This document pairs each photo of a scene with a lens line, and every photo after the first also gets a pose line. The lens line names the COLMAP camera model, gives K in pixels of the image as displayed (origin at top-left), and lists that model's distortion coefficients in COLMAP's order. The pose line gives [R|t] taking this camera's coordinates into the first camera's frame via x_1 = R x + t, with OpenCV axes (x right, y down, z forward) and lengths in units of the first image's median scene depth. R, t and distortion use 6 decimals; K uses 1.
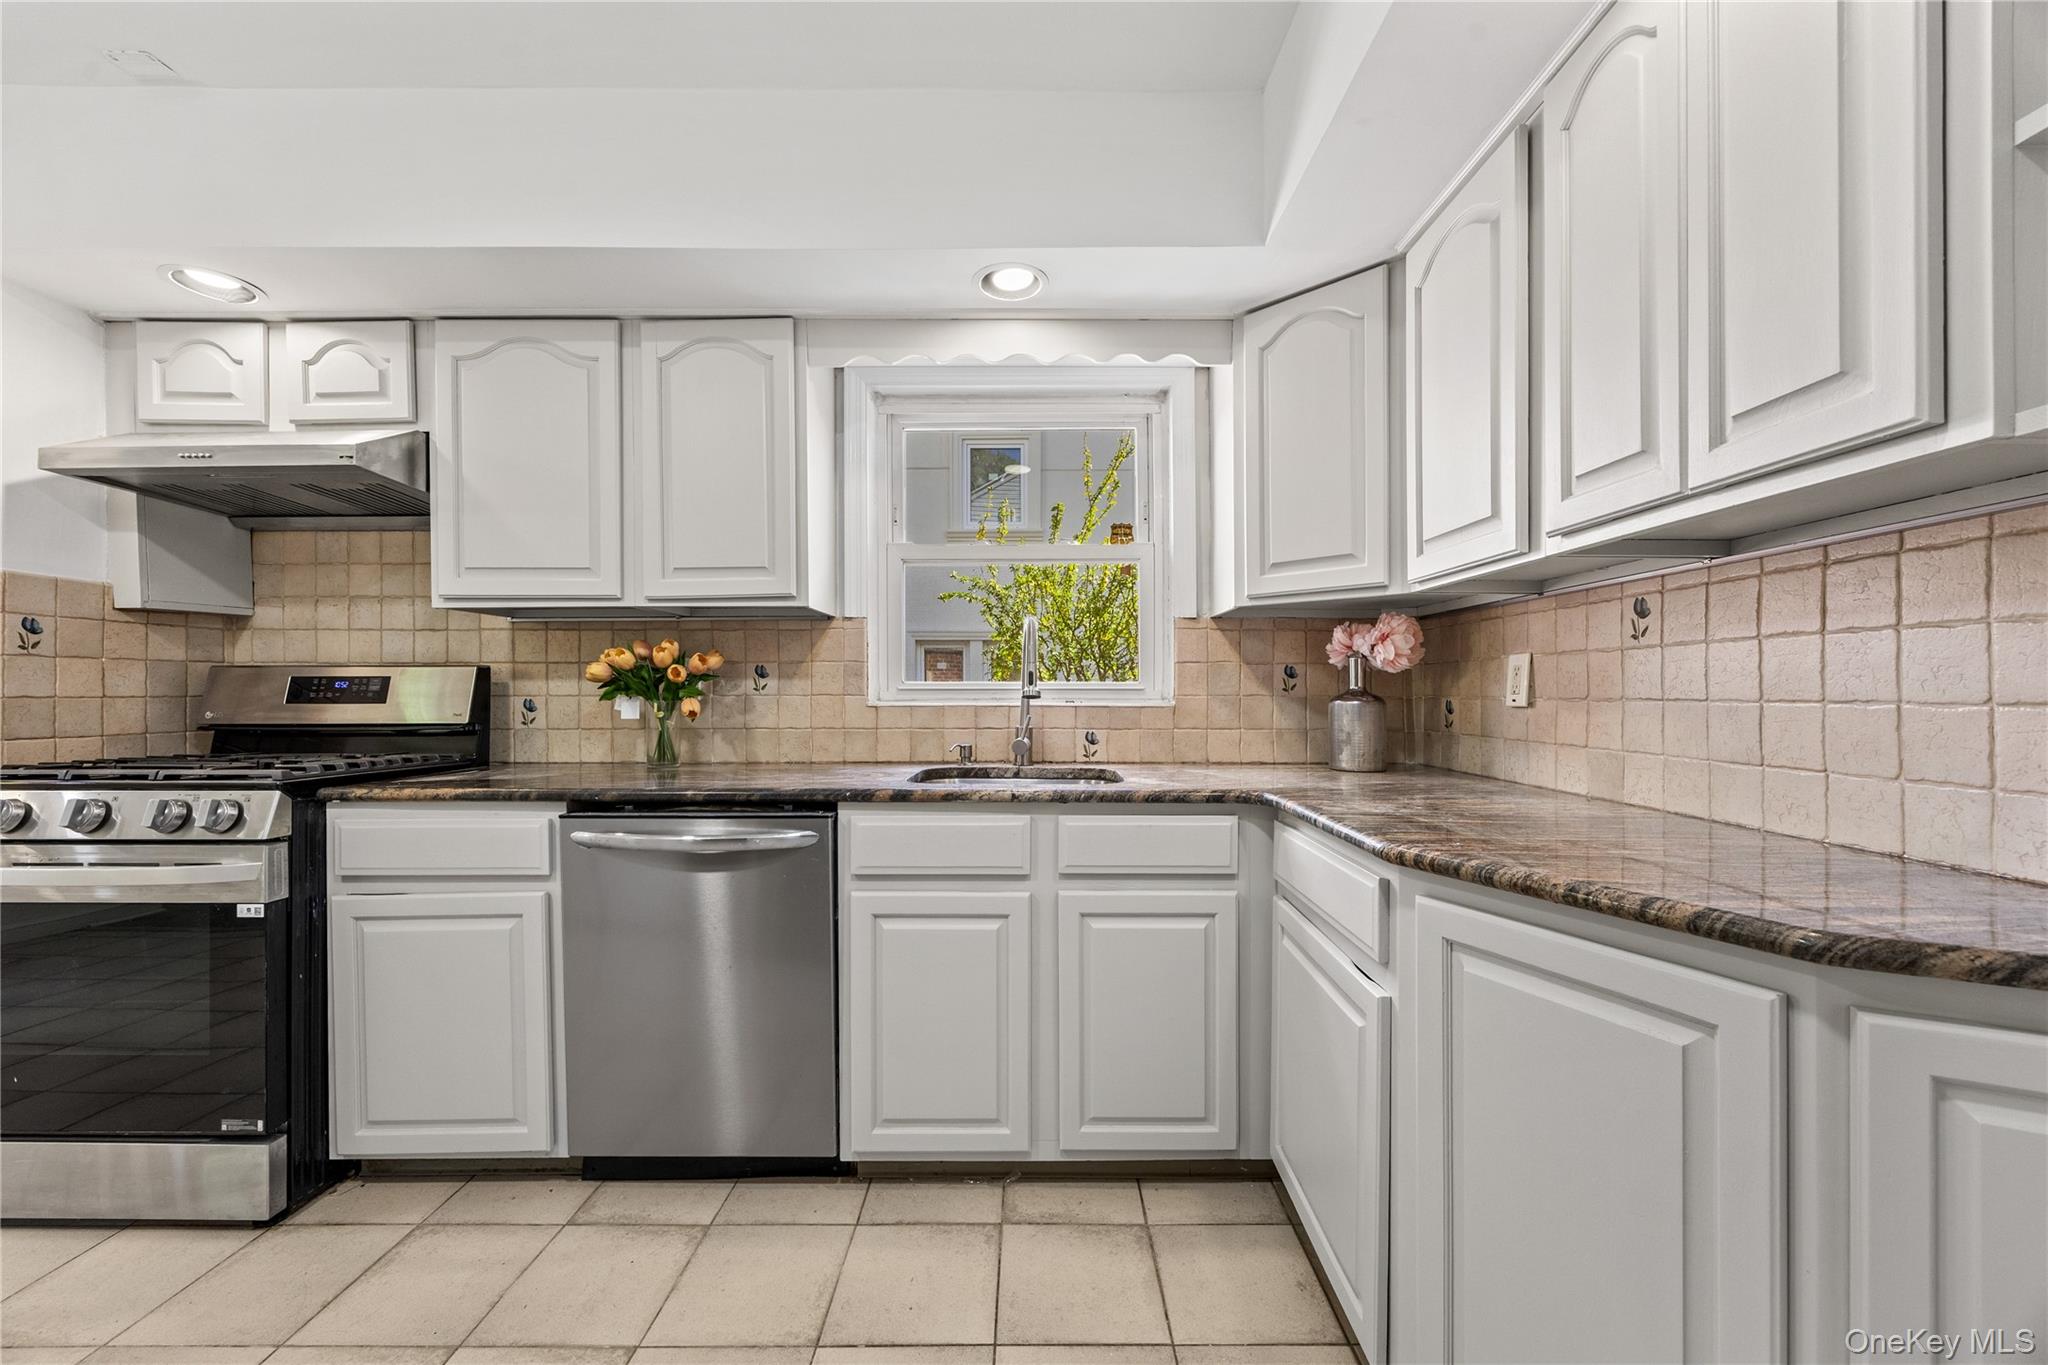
lens RADIAL K [[802.2, 0, 1020.3], [0, 802.2, 692.8], [0, 0, 1]] dist [-0.000137, 0.000241]
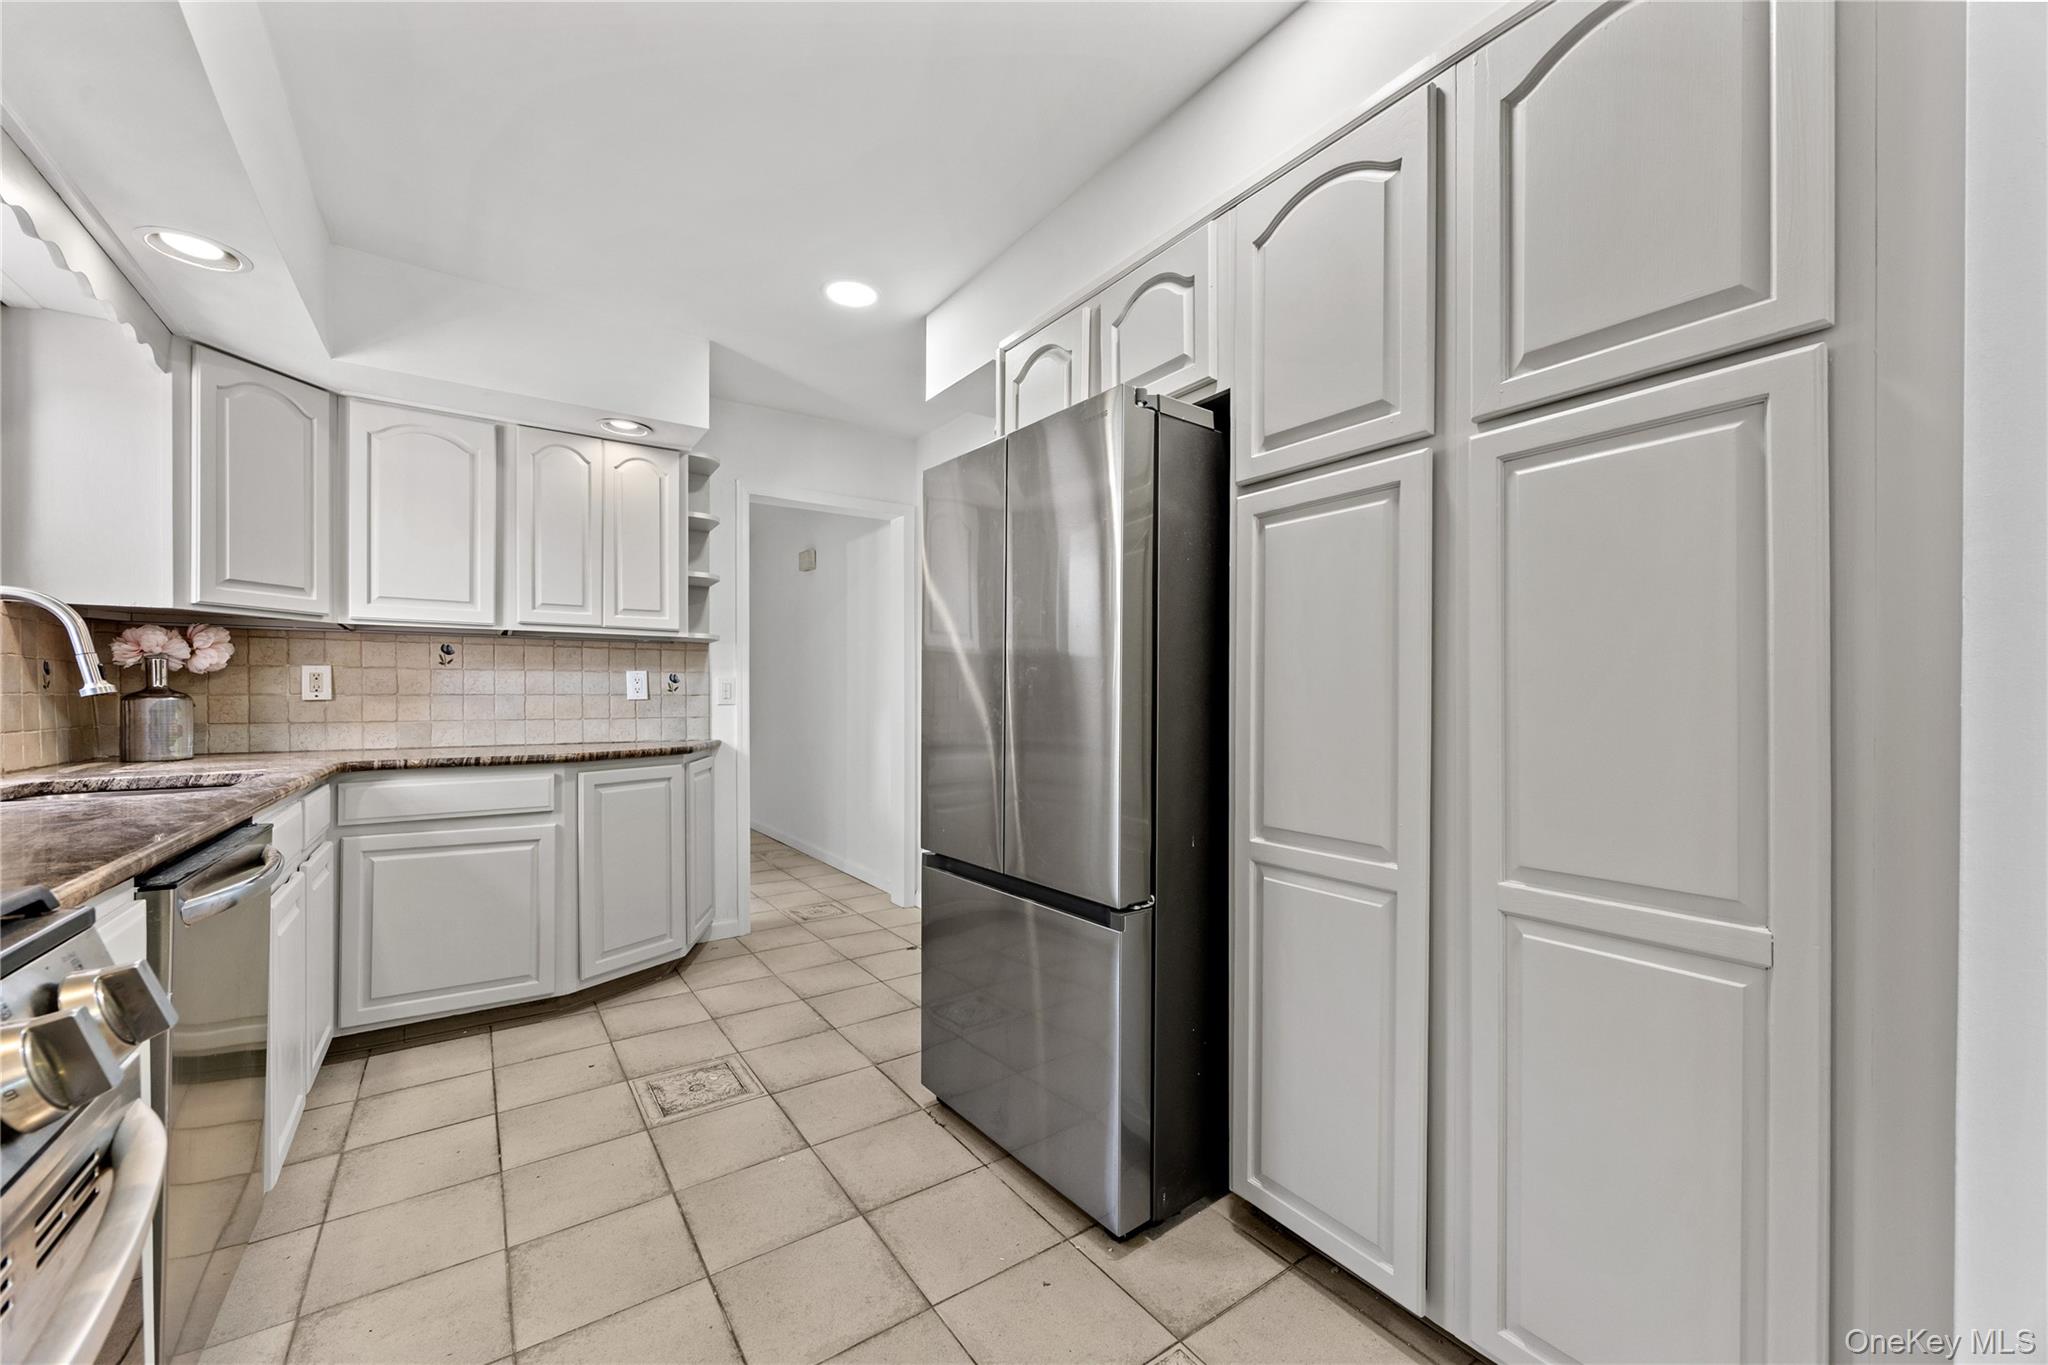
lens RADIAL K [[785.9, 0, 1036.6], [0, 785.9, 698.6], [0, 0, 1]] dist [-0.003454, -0.000232]
pose [[-0.595313, -0.004038, 0.803483, -1.204525], [0.000181, 0.999987, 0.005159, 0.006184], [-0.803494, 0.003216, -0.595305, 0.690044]]
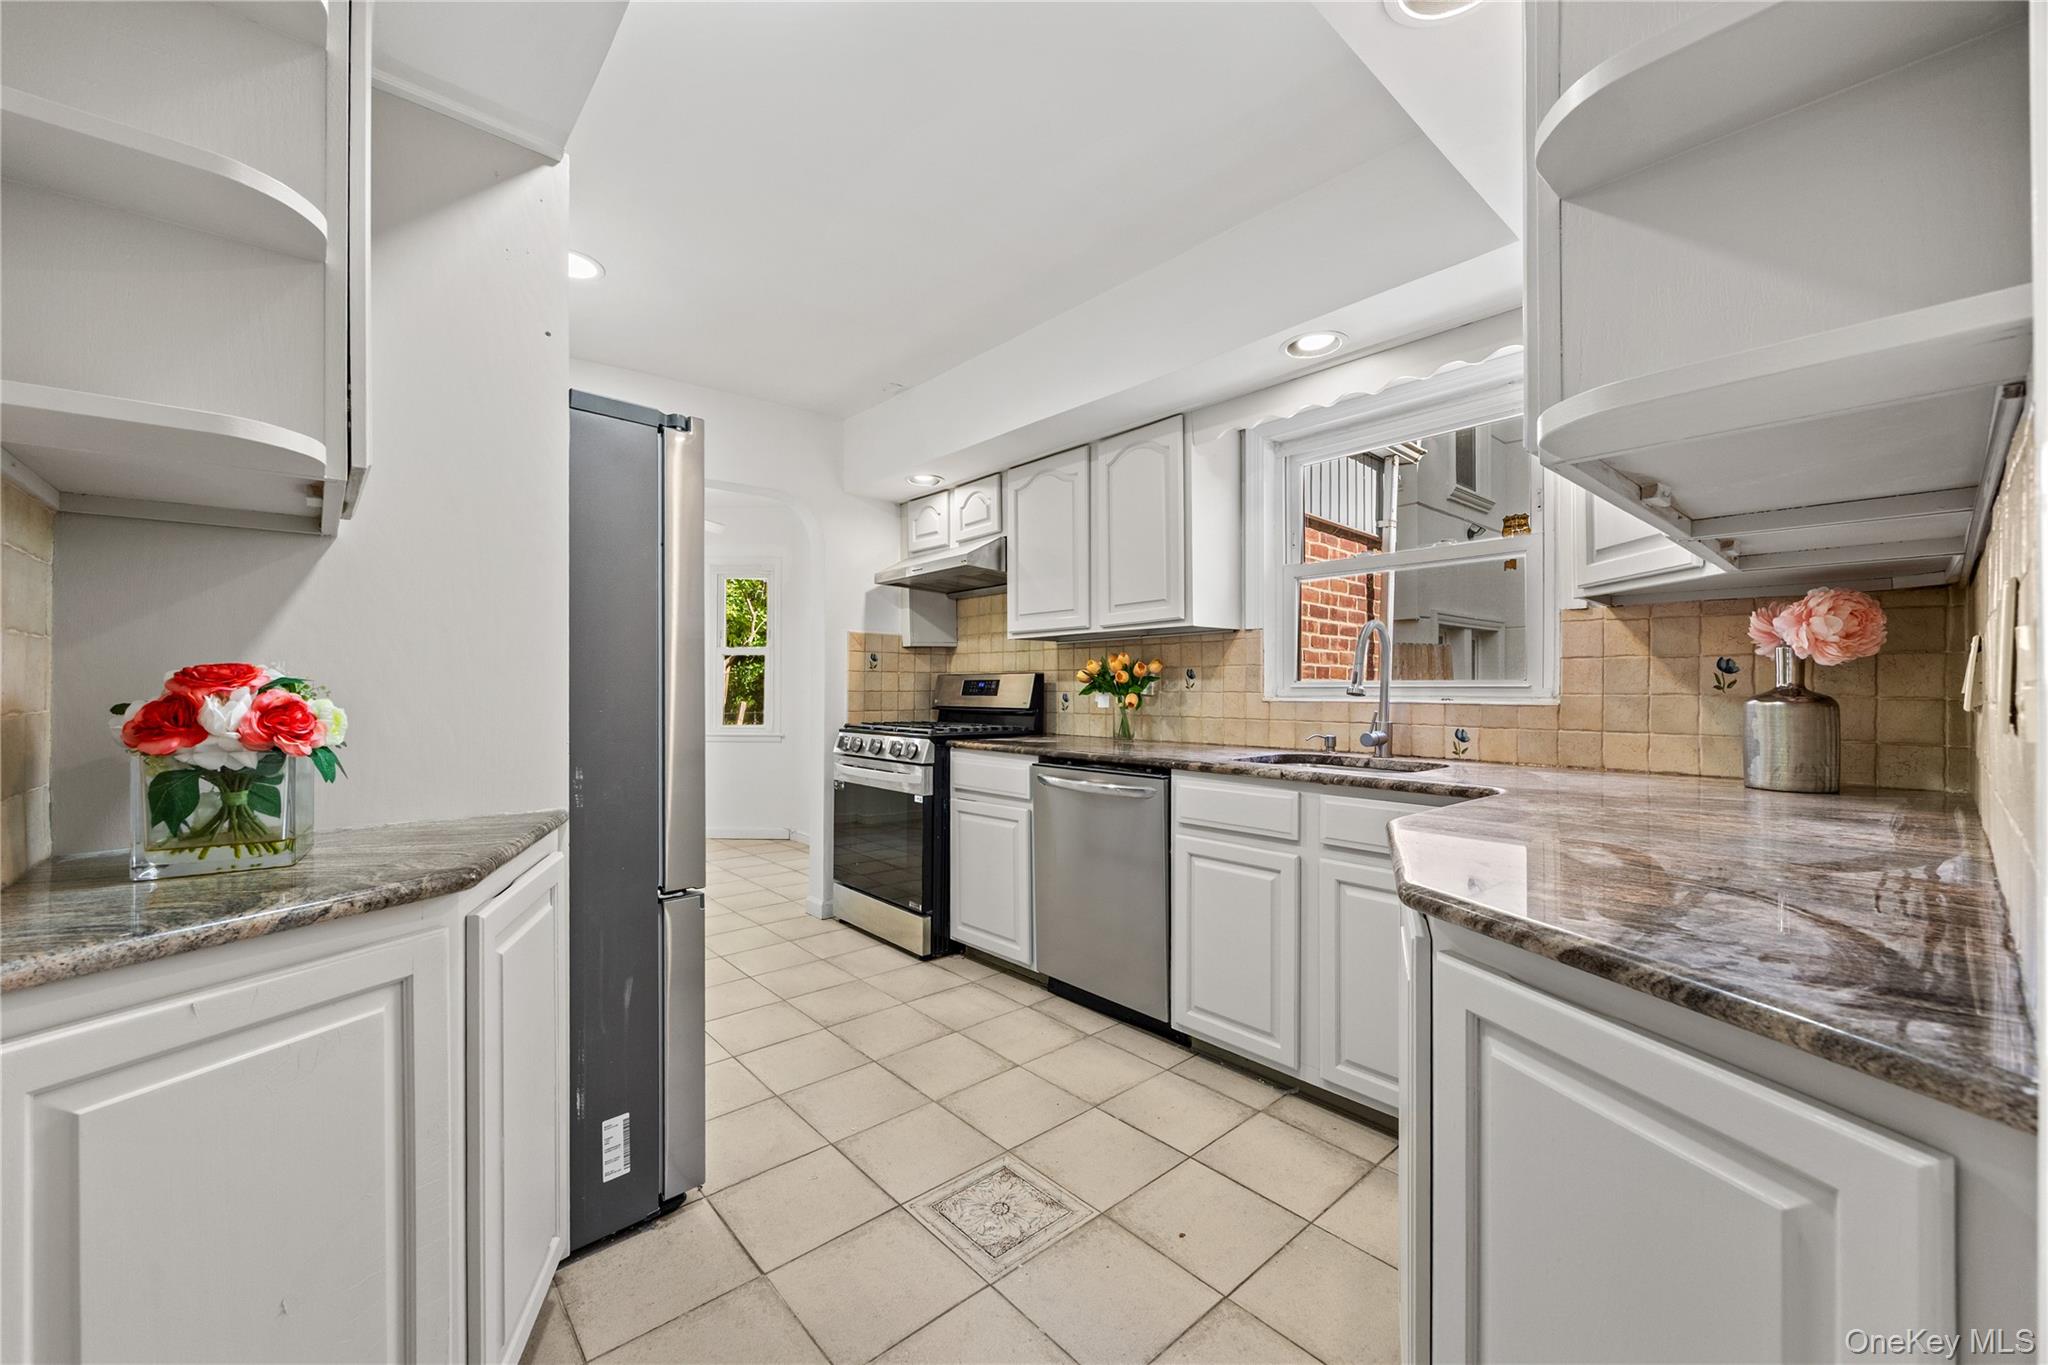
lens RADIAL K [[779.6, 0, 1002.8], [0, 779.6, 685.1], [0, 0, 1]] dist [0.000970, 0.000082]
pose [[0.656502, -0.002695, -0.754320, 0.506672], [-0.001508, 0.999987, -0.004886, -0.001554], [0.754323, 0.004345, 0.656489, -0.090256]]
